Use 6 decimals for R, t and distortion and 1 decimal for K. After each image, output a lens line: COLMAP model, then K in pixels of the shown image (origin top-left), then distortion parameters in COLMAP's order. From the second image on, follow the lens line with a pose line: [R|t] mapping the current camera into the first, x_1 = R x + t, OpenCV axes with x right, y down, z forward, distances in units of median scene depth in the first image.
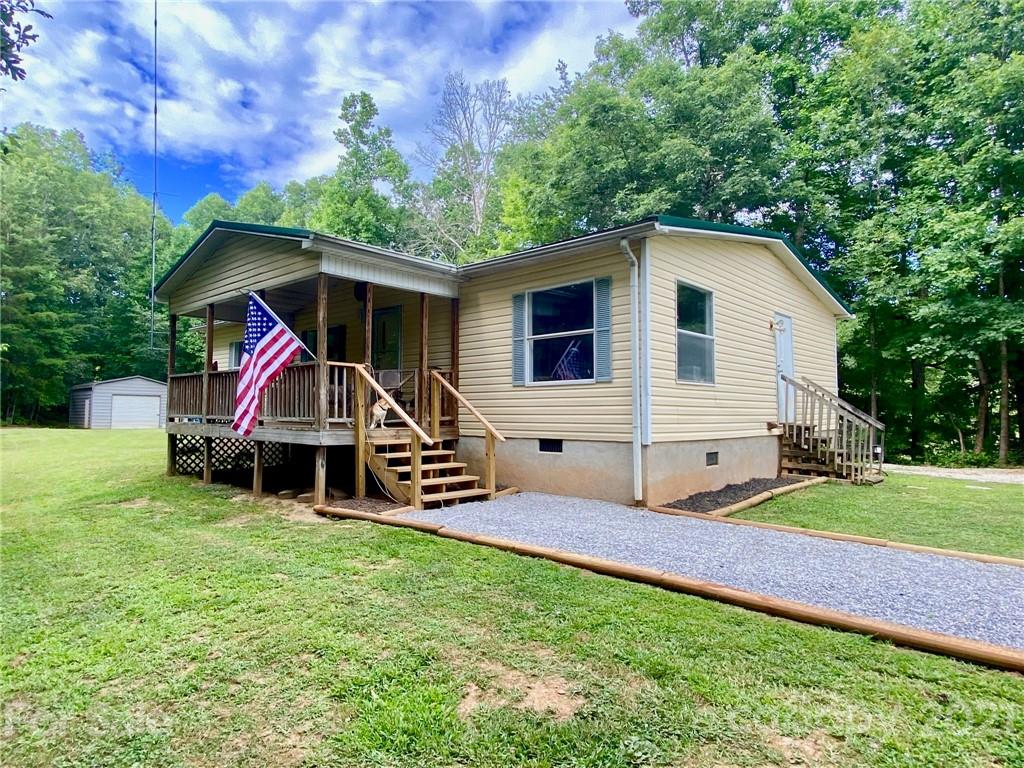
lens RADIAL K [[596.1, 0, 507.8], [0, 596.1, 388.3], [0, 0, 1]] dist [0.038742, -0.018096]
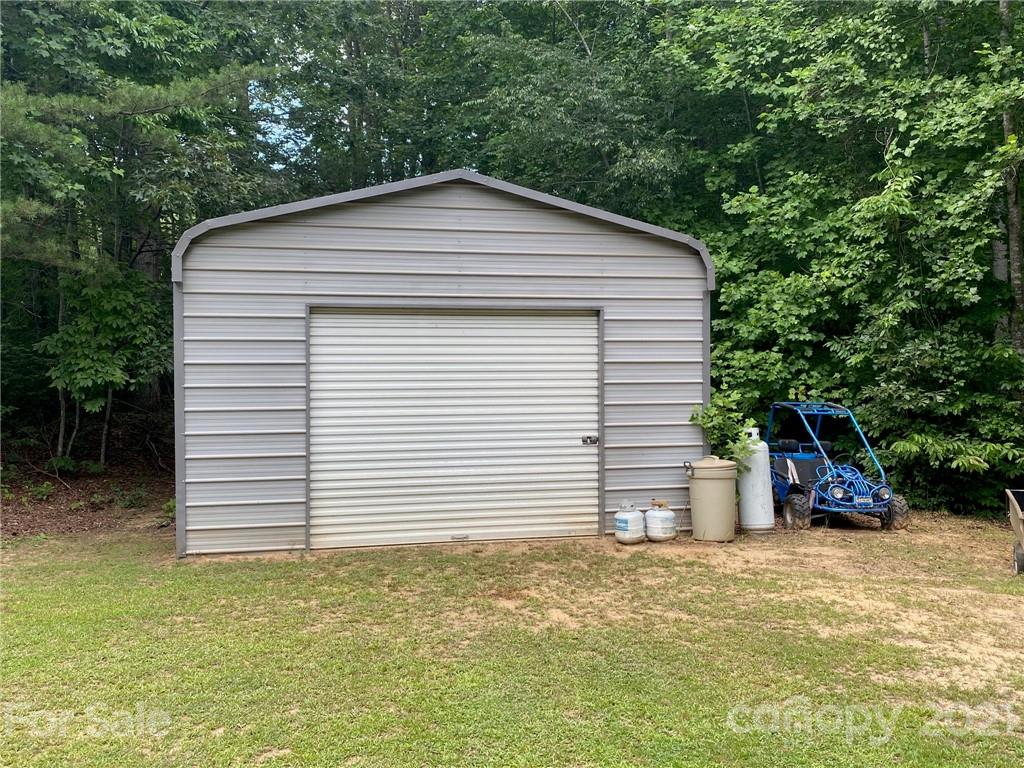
lens RADIAL K [[956.7, 0, 510.0], [0, 956.7, 382.9], [0, 0, 1]] dist [0.018806, 0.000000]
pose [[0.818340, -0.011847, -0.574613, -2.046044], [0.040464, 0.998494, 0.037040, 0.090828], [0.573309, -0.053562, 0.817587, 3.538219]]
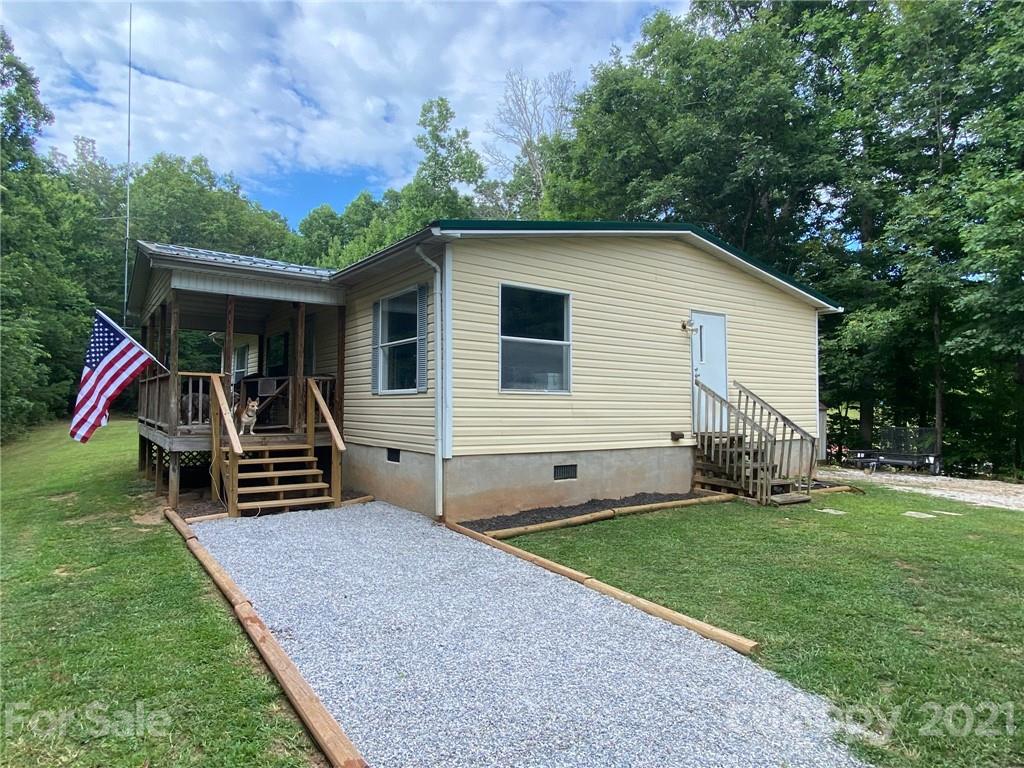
lens RADIAL K [[596.1, 0, 509.4], [0, 596.1, 383.0], [0, 0, 1]] dist [0.038742, -0.018096]
pose [[0.977845, -0.001601, -0.209323, 0.419367], [0.002272, 0.999993, 0.002964, -0.023181], [0.209317, -0.003374, 0.977842, 0.066507]]
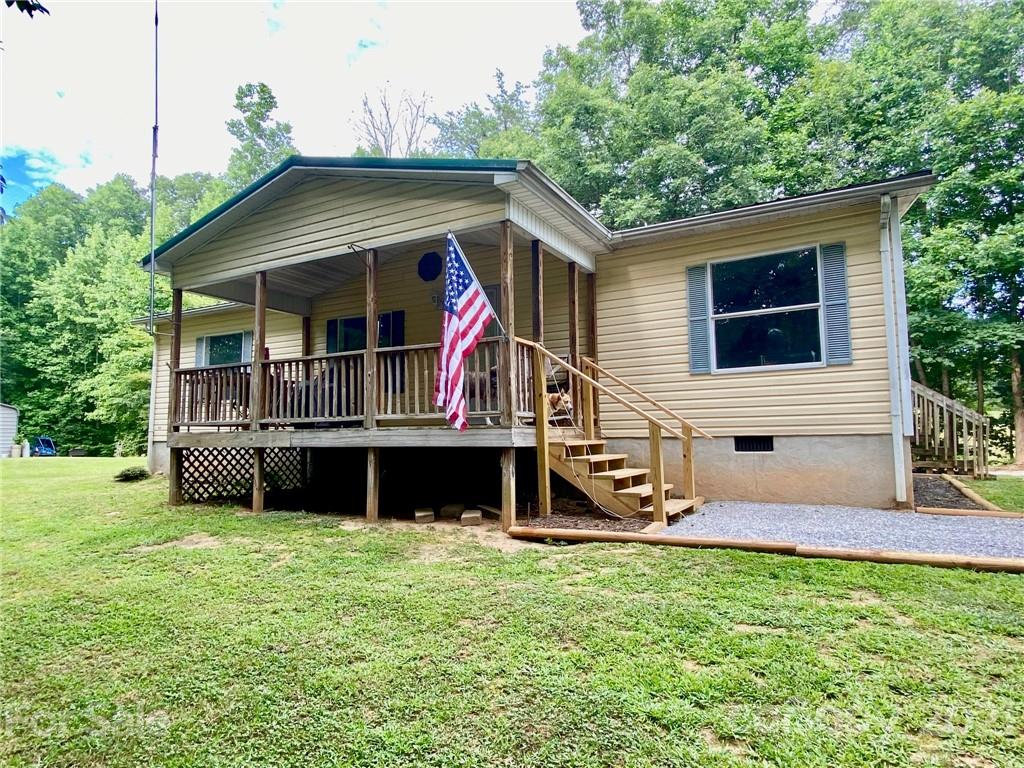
lens RADIAL K [[596.1, 0, 503.3], [0, 596.1, 385.9], [0, 0, 1]] dist [0.038742, -0.018096]
pose [[0.974108, -0.000242, 0.226085, -0.414730], [0.010182, 0.999032, -0.042803, 0.042768], [-0.225855, 0.043997, 0.973167, 0.227894]]
